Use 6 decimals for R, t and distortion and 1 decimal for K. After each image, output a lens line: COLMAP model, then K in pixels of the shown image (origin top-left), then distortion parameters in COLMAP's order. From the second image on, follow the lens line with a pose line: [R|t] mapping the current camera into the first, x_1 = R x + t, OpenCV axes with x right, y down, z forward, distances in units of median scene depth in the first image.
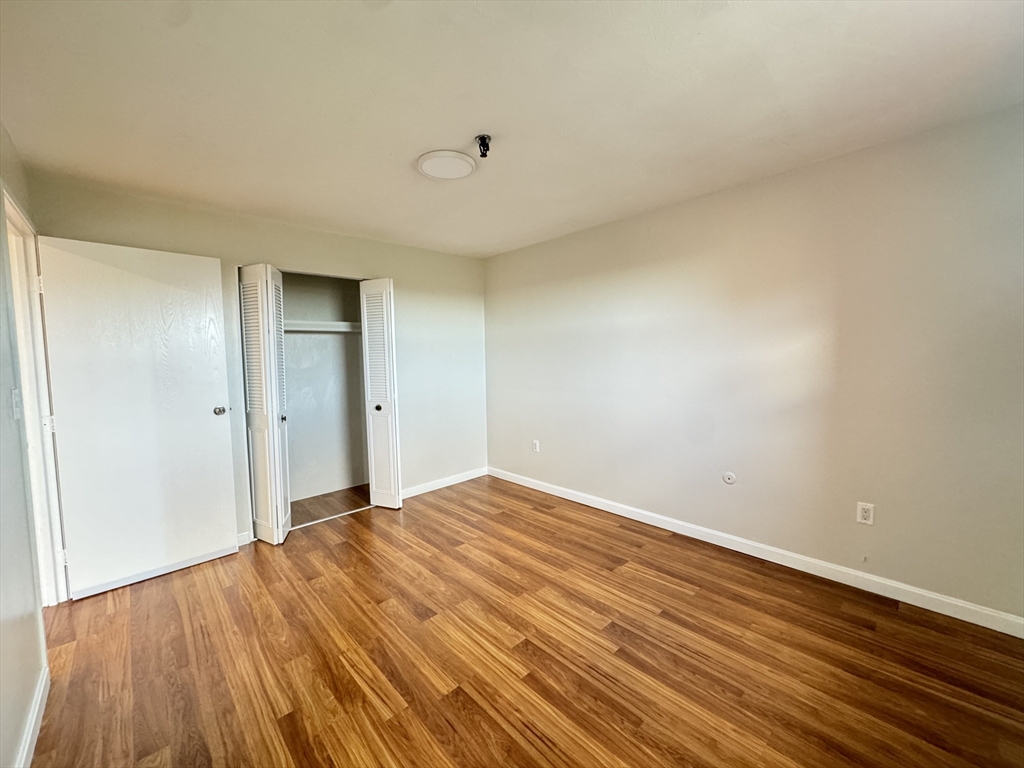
lens RADIAL K [[409.3, 0, 511.6], [0, 409.3, 373.8], [0, 0, 1]] dist [0.000252, -0.000006]
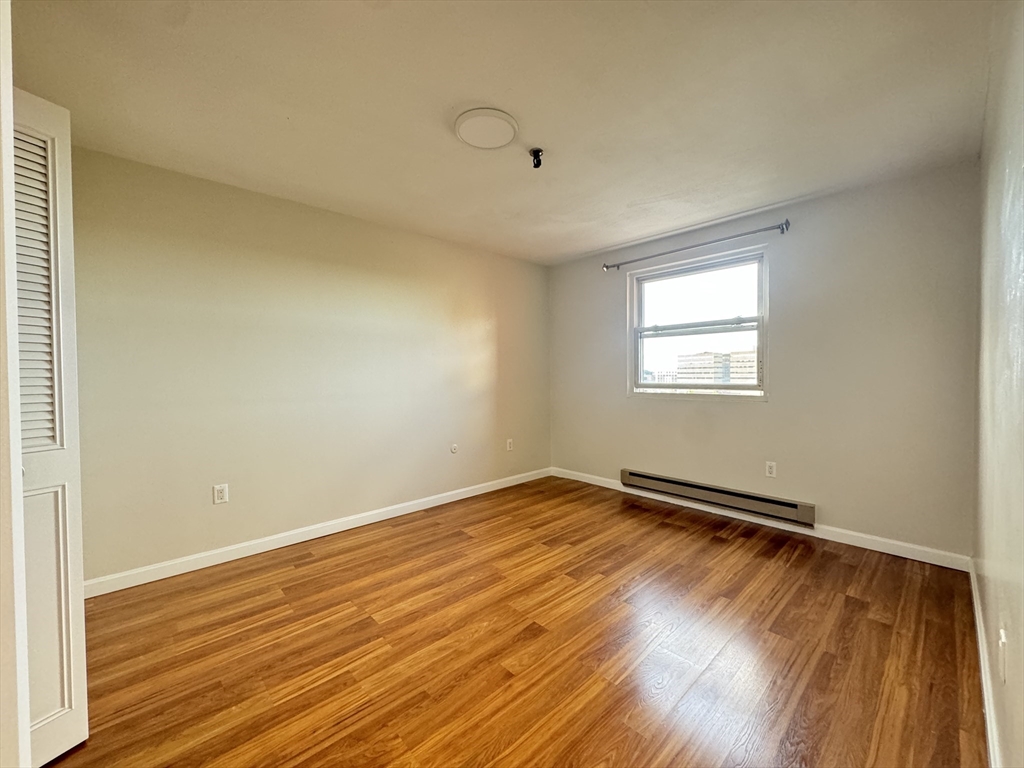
lens RADIAL K [[410.0, 0, 511.5], [0, 410.0, 384.9], [0, 0, 1]] dist [-0.000710, 0.000211]
pose [[0.003373, -0.006223, 0.999975, -0.889318], [0.054873, 0.998475, 0.006028, 0.044750], [-0.998488, 0.054851, 0.003709, 0.834513]]
